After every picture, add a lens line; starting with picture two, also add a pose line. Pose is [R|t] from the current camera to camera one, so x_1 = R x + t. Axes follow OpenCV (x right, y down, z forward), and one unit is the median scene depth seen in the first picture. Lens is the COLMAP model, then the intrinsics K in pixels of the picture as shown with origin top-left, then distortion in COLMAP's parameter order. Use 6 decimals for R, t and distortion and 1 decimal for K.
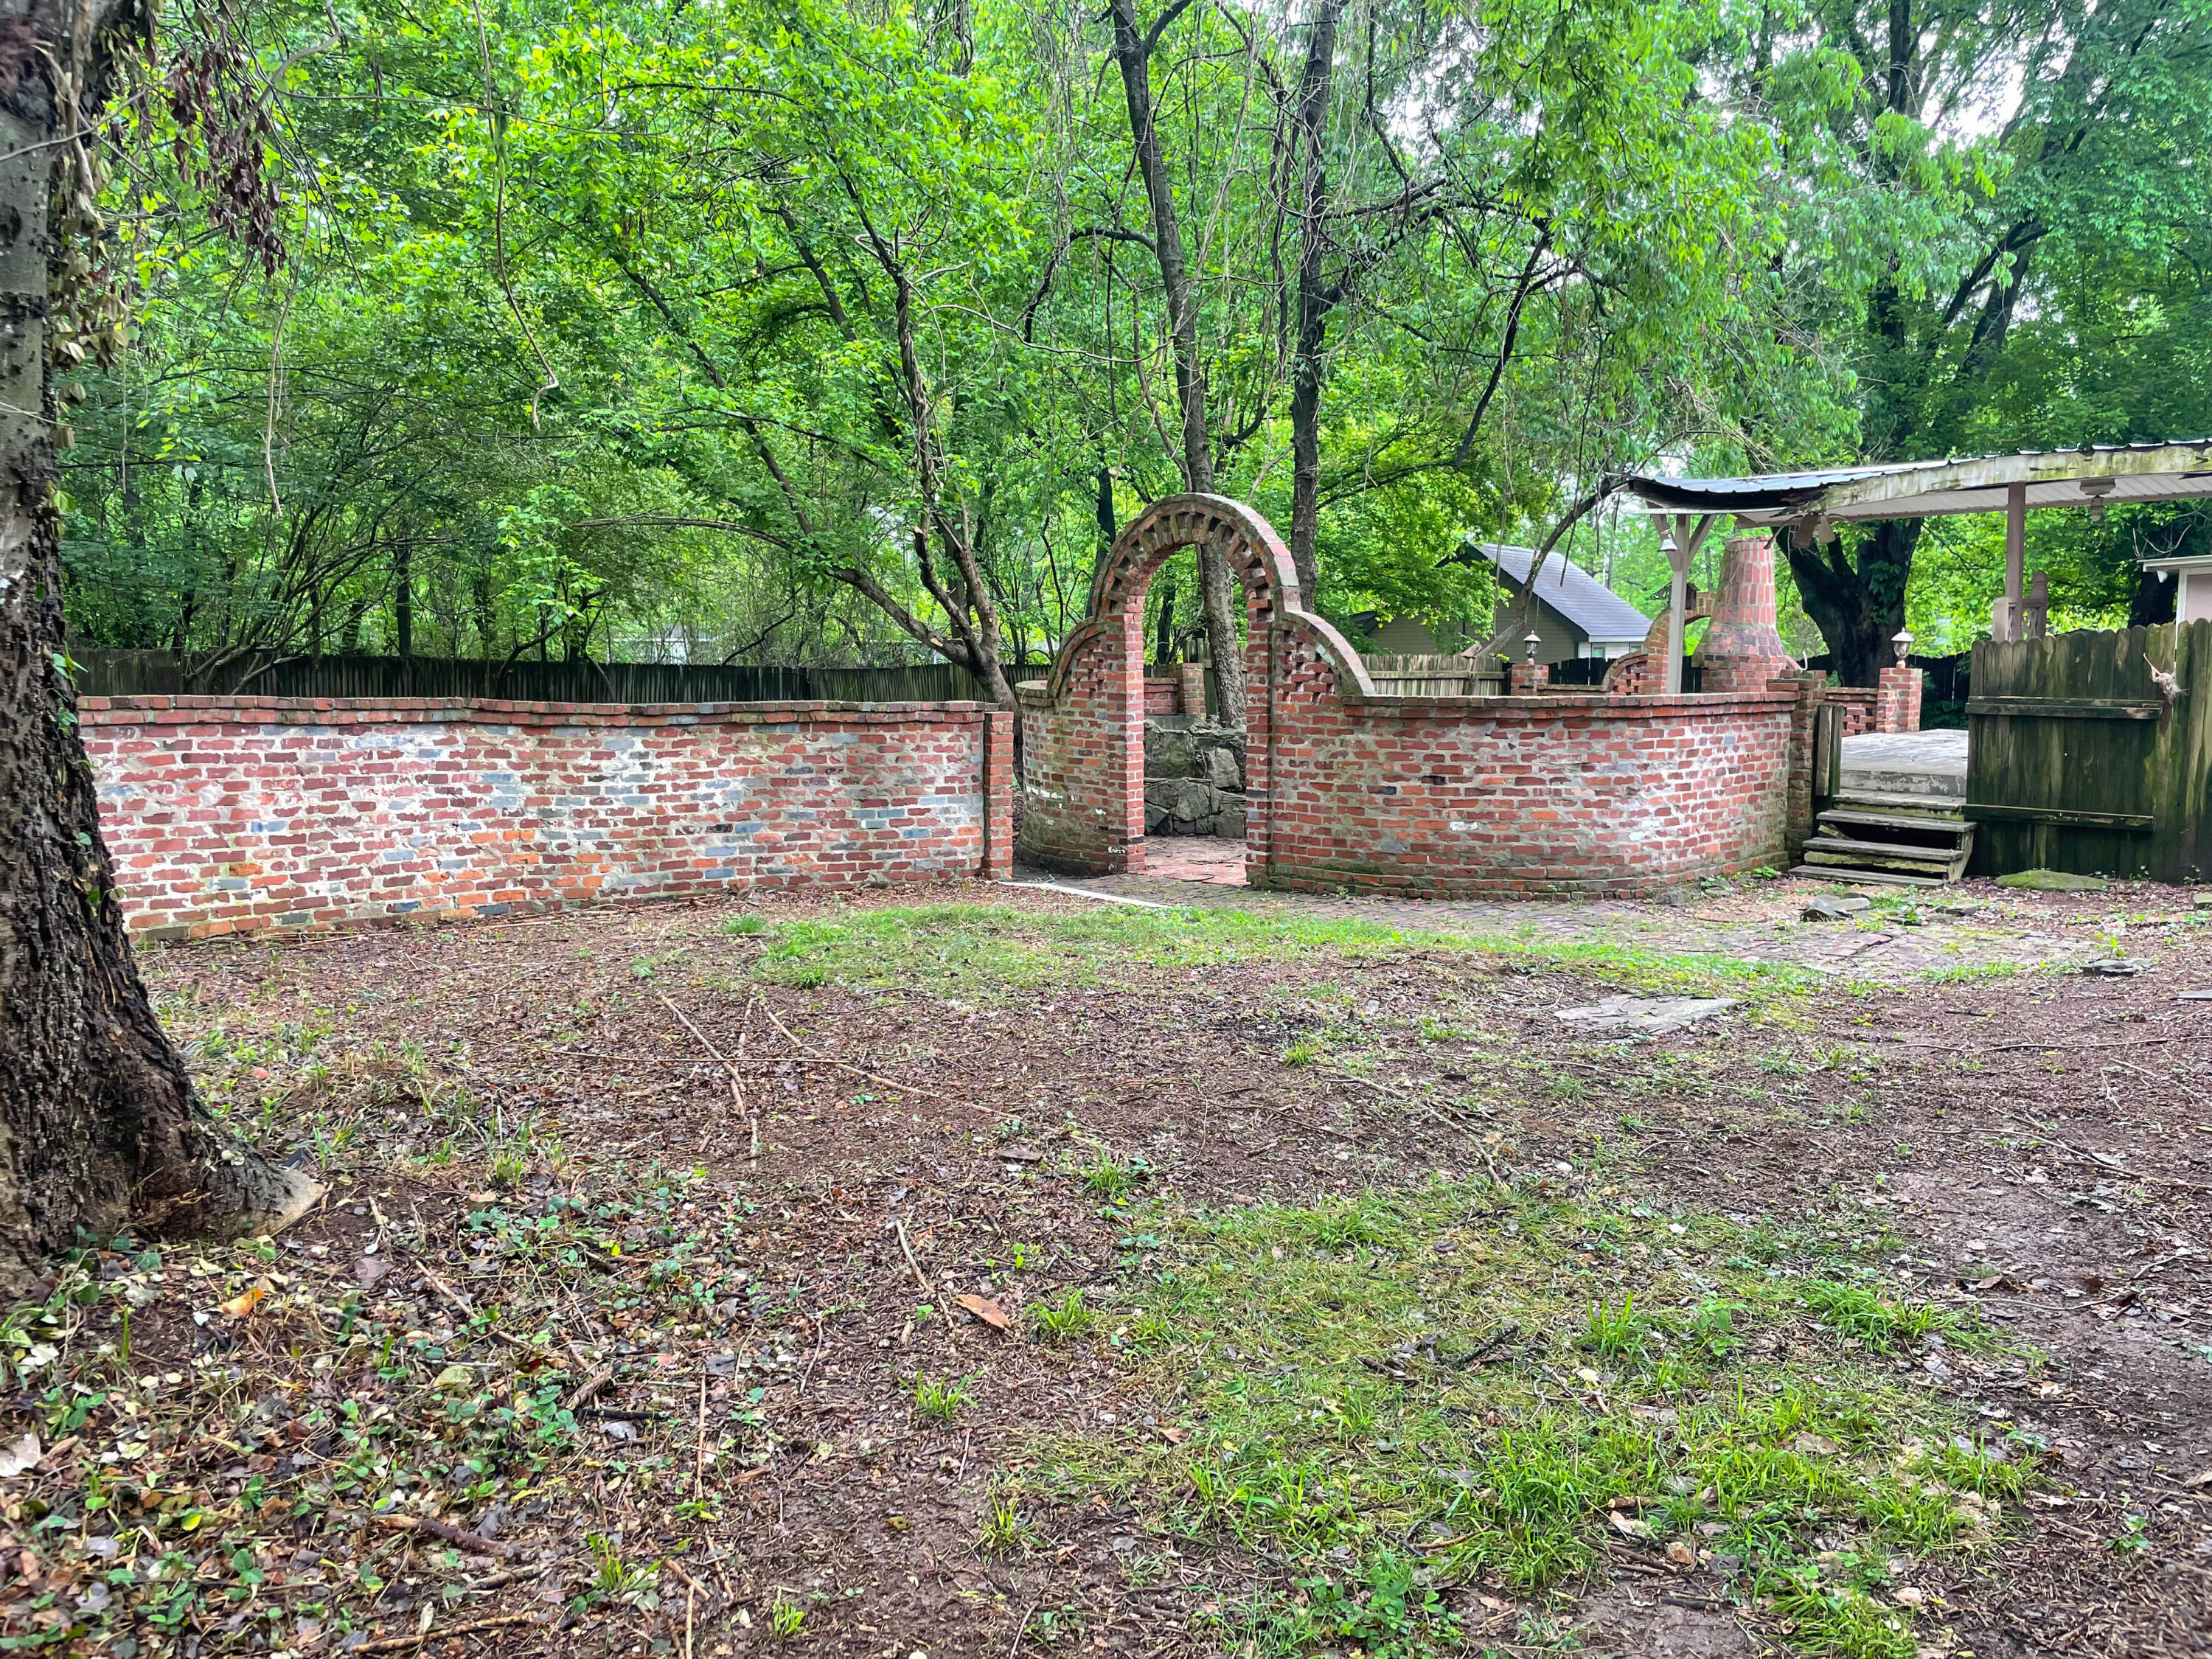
lens RADIAL K [[1696.5, 0, 1105.0], [0, 1696.5, 830.0], [0, 0, 1]] dist [0.044737, -0.023315]
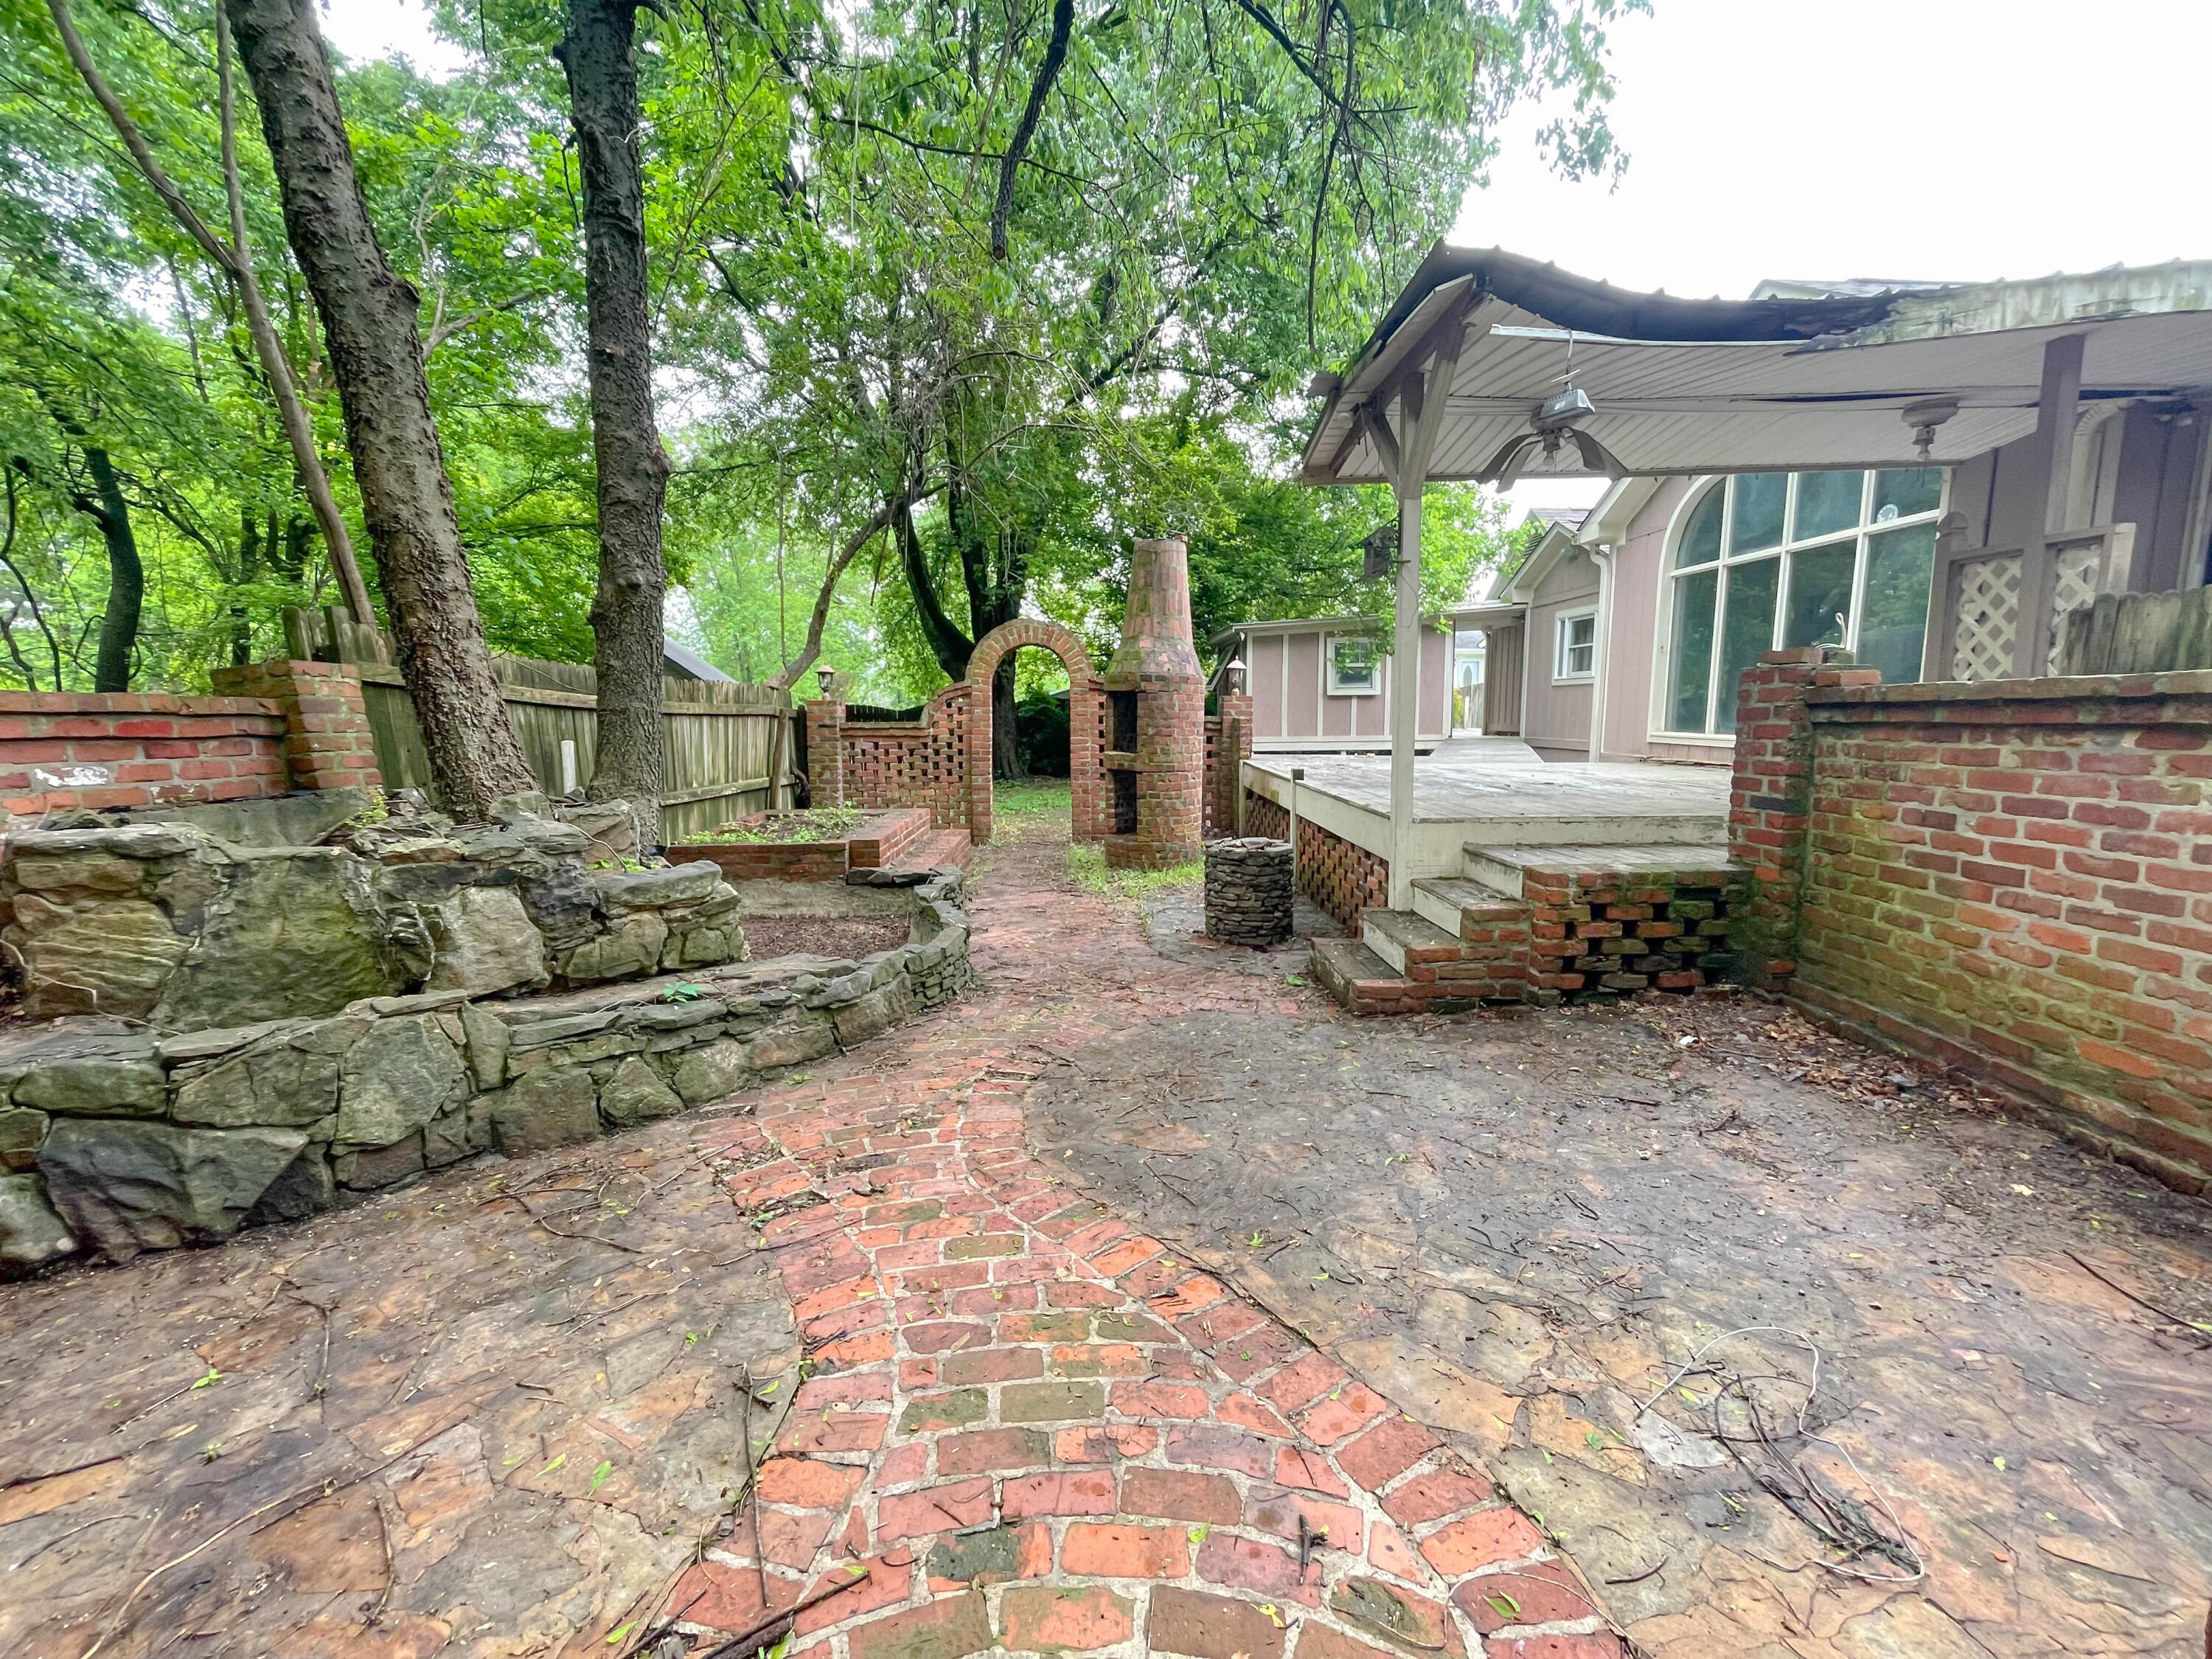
lens RADIAL K [[910.4, 0, 1102.7], [0, 910.4, 840.7], [0, 0, 1]] dist [-0.003376, 0.000519]
pose [[0.707570, -0.105339, 0.698748, 0.029707], [0.087150, 0.994286, 0.061642, -0.058473], [-0.701249, 0.017279, 0.712707, 0.776384]]
